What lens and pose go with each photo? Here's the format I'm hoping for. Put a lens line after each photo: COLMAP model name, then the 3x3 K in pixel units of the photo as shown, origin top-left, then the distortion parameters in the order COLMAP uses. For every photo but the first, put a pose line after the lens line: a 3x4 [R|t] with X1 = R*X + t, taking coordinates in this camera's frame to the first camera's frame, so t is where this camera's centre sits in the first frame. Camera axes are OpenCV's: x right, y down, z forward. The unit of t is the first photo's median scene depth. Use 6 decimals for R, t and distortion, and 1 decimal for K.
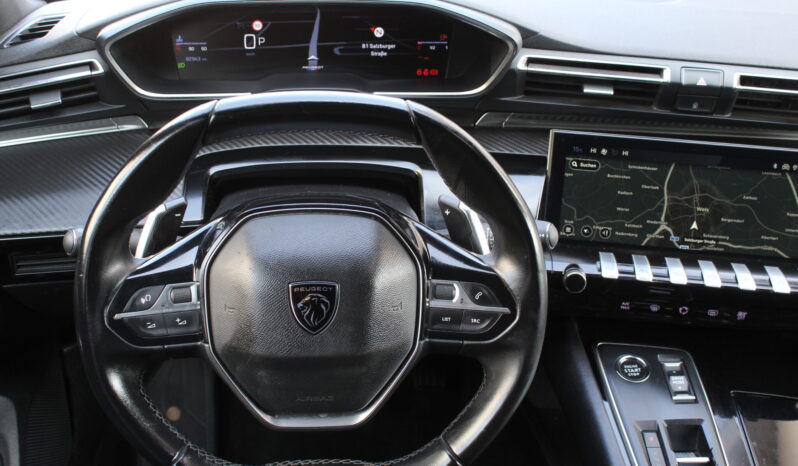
lens RADIAL K [[1147.3, 0, 398.0], [0, 1147.3, 236.7], [0, 0, 1]] dist [0.075789, 0.000000]
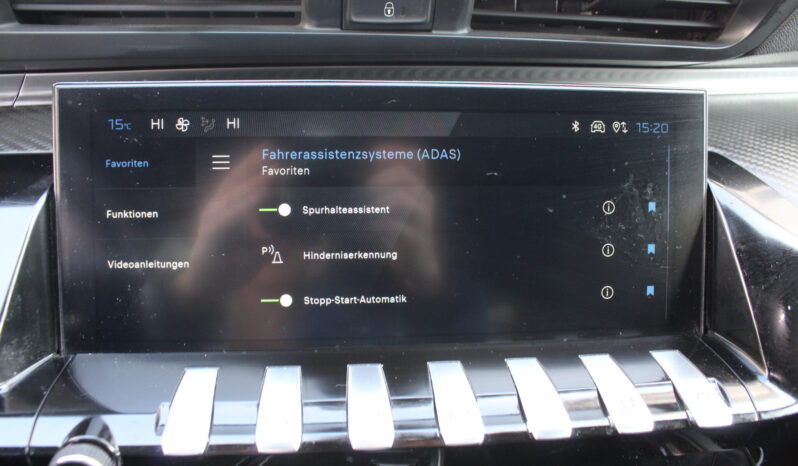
lens RADIAL K [[682.9, 0, 396.2], [0, 682.9, 230.4], [0, 0, 1]] dist [-0.053810, 0.029340]
pose [[0.989771, -0.096528, 0.105051, 0.225454], [0.102403, 0.993381, -0.052033, -0.014700], [-0.099333, 0.062258, 0.993105, 0.746426]]
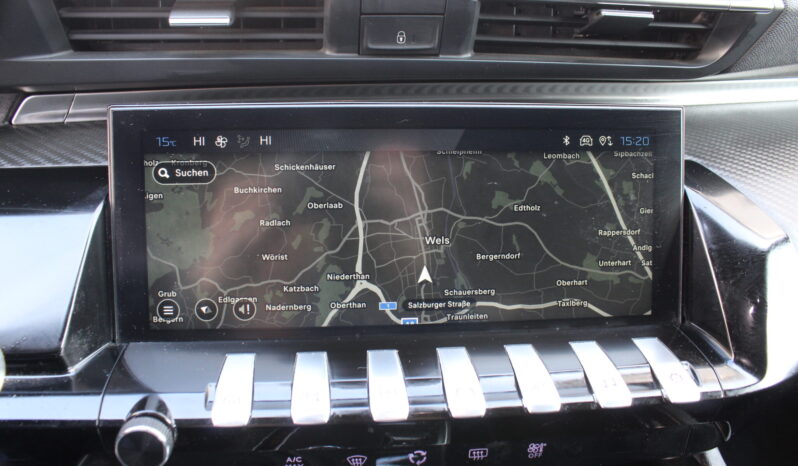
lens RADIAL K [[682.9, 0, 398.8], [0, 682.9, 231.0], [0, 0, 1]] dist [-0.053810, 0.029340]
pose [[0.989795, -0.101457, 0.100062, 0.219167], [0.106412, 0.993282, -0.045479, -0.016154], [-0.094775, 0.055663, 0.993941, 0.711403]]
